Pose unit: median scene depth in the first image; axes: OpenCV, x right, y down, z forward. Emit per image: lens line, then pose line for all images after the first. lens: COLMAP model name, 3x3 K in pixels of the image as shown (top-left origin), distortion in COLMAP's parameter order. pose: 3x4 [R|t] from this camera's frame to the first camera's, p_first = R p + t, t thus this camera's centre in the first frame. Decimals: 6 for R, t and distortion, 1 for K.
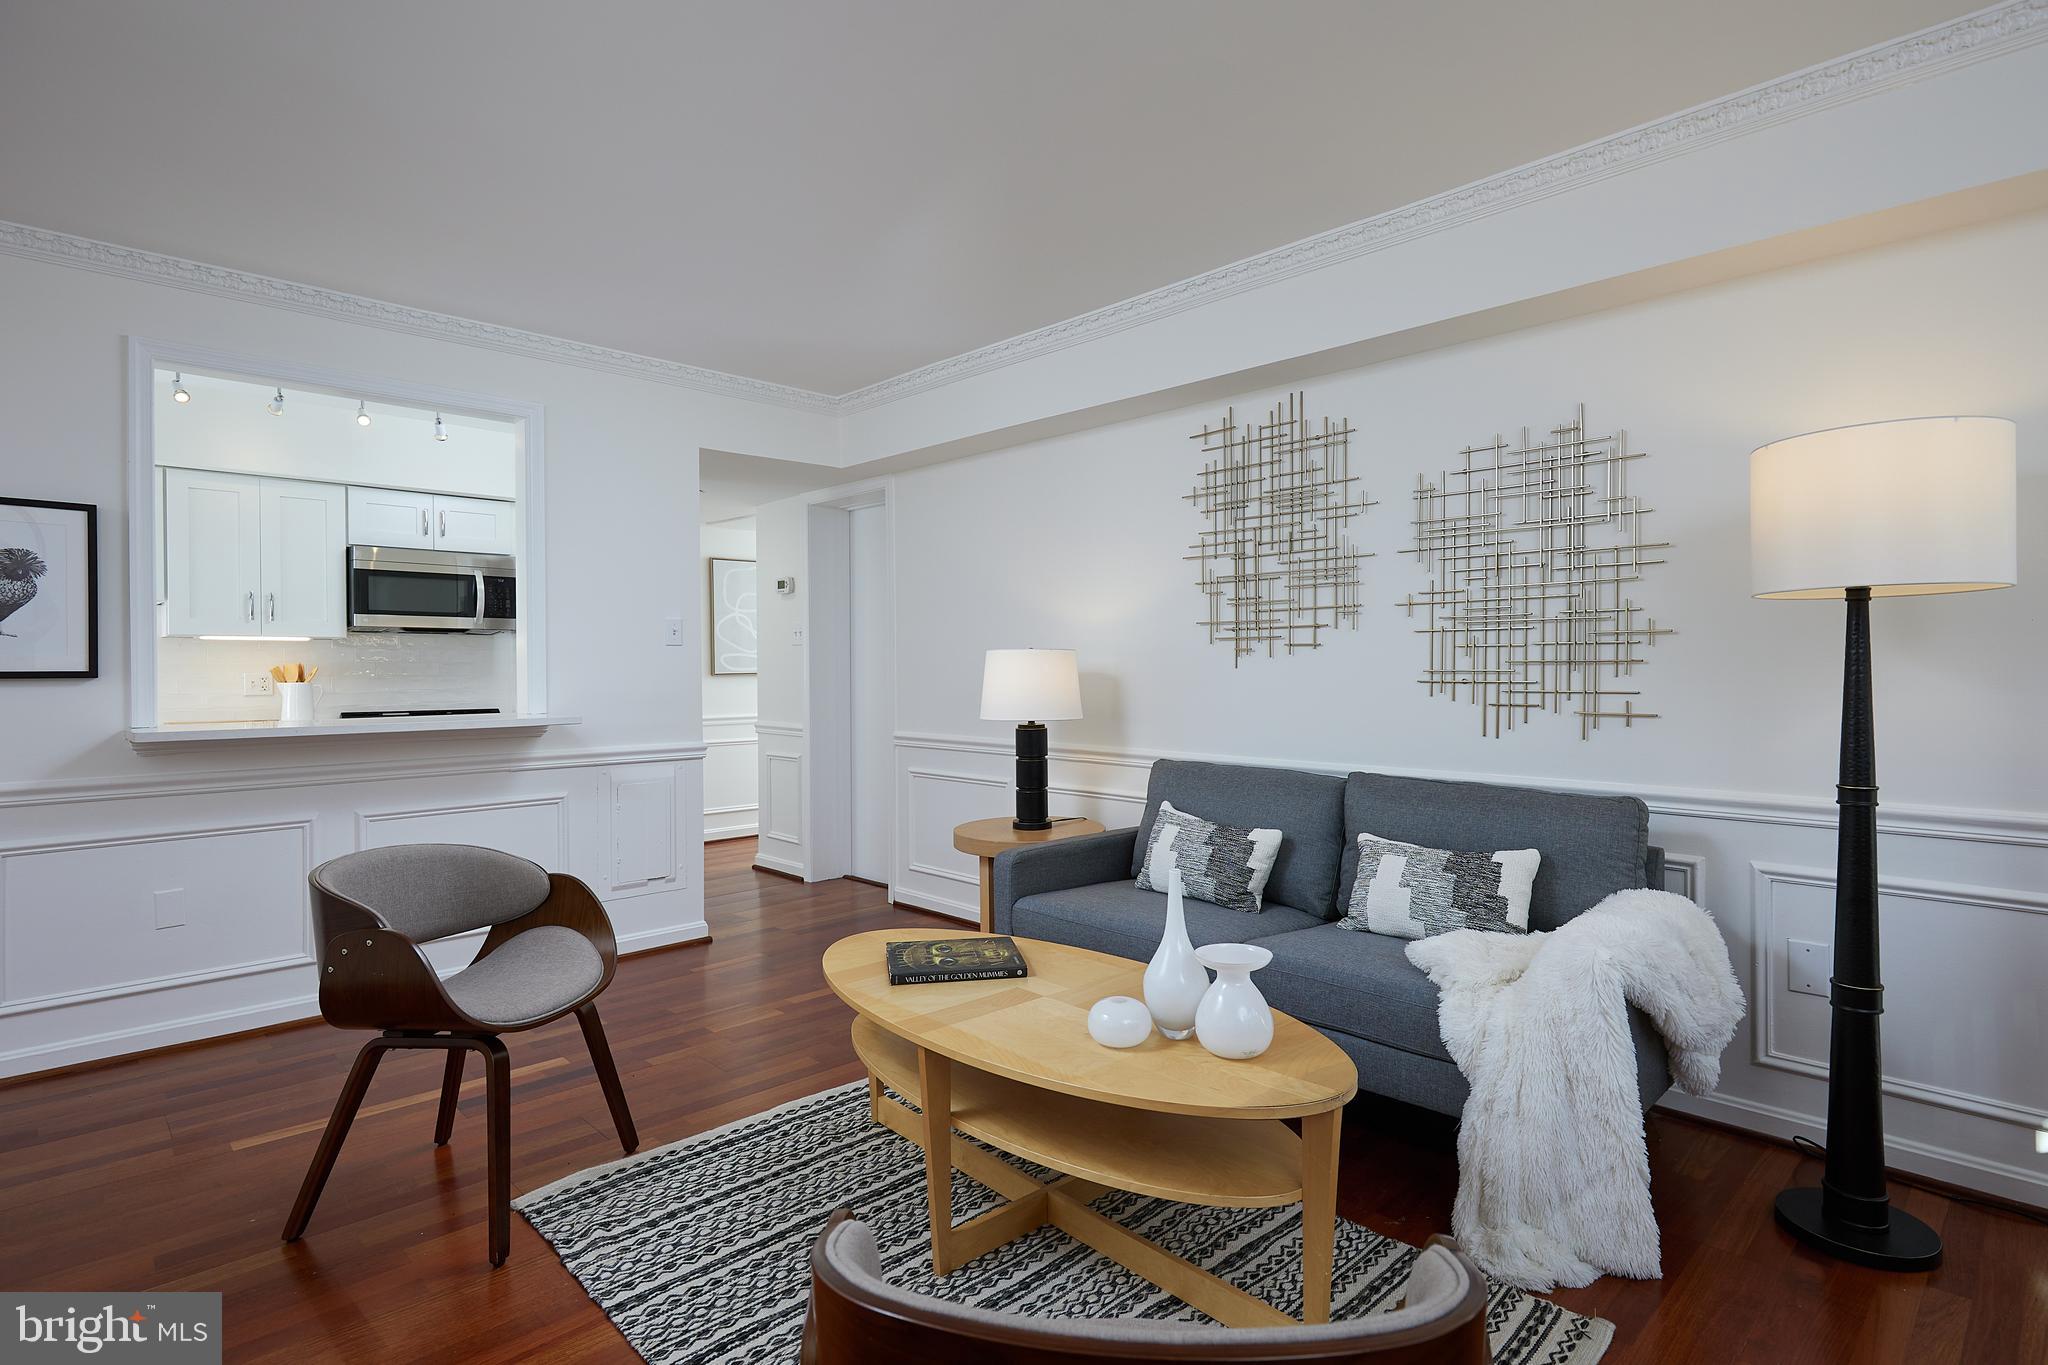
lens RADIAL K [[1035.6, 0, 1038.1], [0, 1035.6, 677.6], [0, 0, 1]] dist [-0.000267, -0.000250]
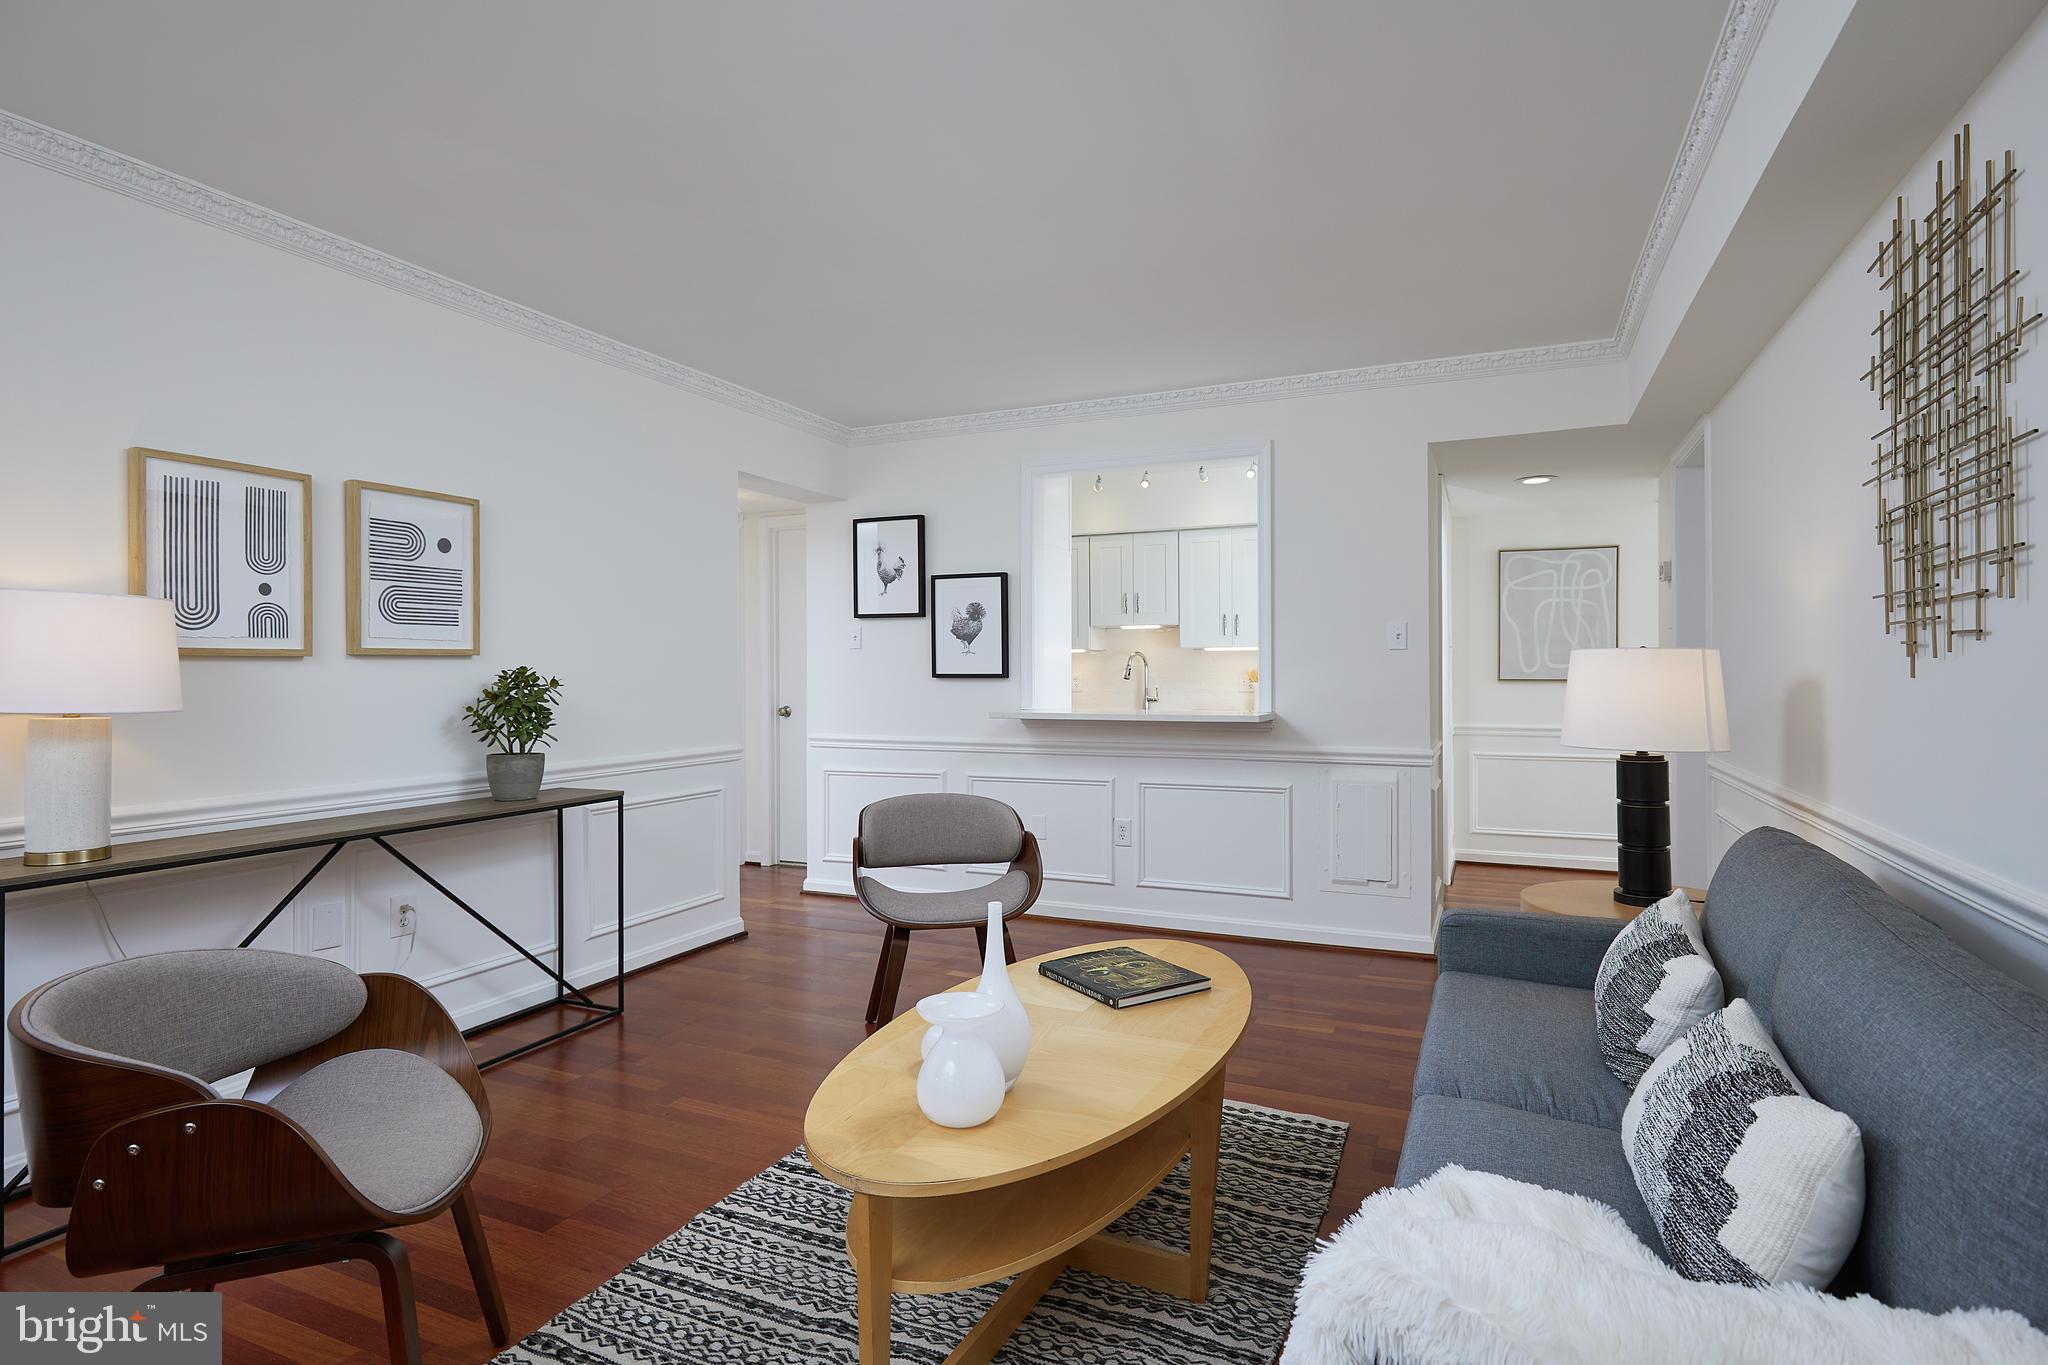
lens RADIAL K [[1035.6, 0, 1036.5], [0, 1035.6, 675.4], [0, 0, 1]] dist [-0.000267, -0.000250]
pose [[0.362276, 0.006472, -0.932048, 0.568827], [-0.007199, 0.999965, 0.004146, -0.010071], [0.932043, 0.005208, 0.362310, 0.408279]]
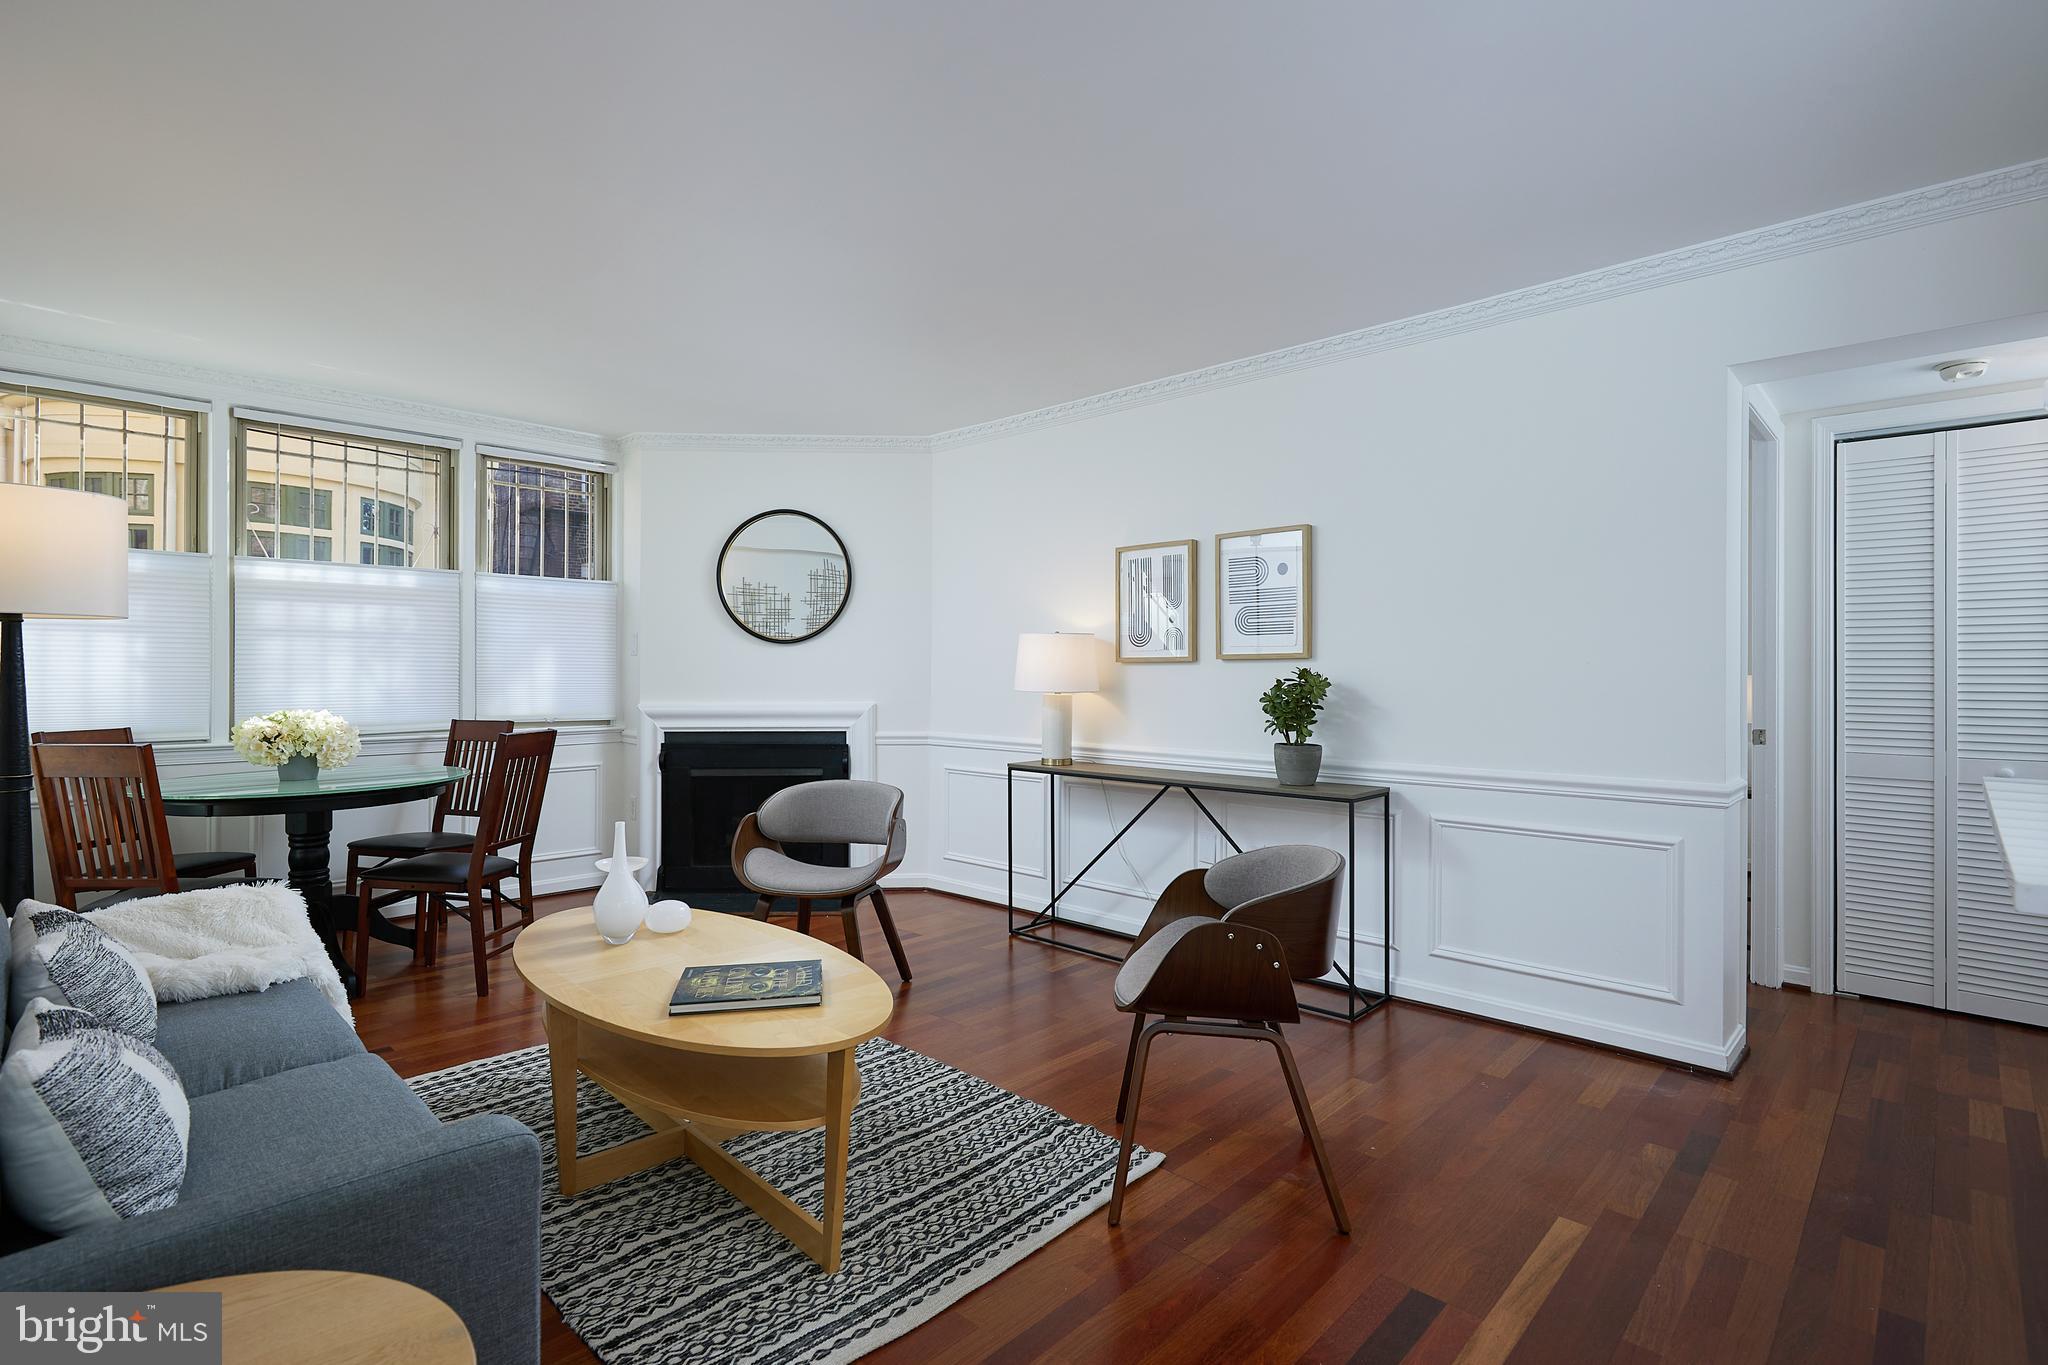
lens RADIAL K [[965.4, 0, 1030.4], [0, 965.4, 677.4], [0, 0, 1]] dist [-0.004356, 0.002741]
pose [[-0.999525, -0.001422, -0.030790, -0.221650], [-0.001981, 0.999834, 0.018122, -0.019028], [0.030759, 0.018175, -0.999362, 1.349964]]
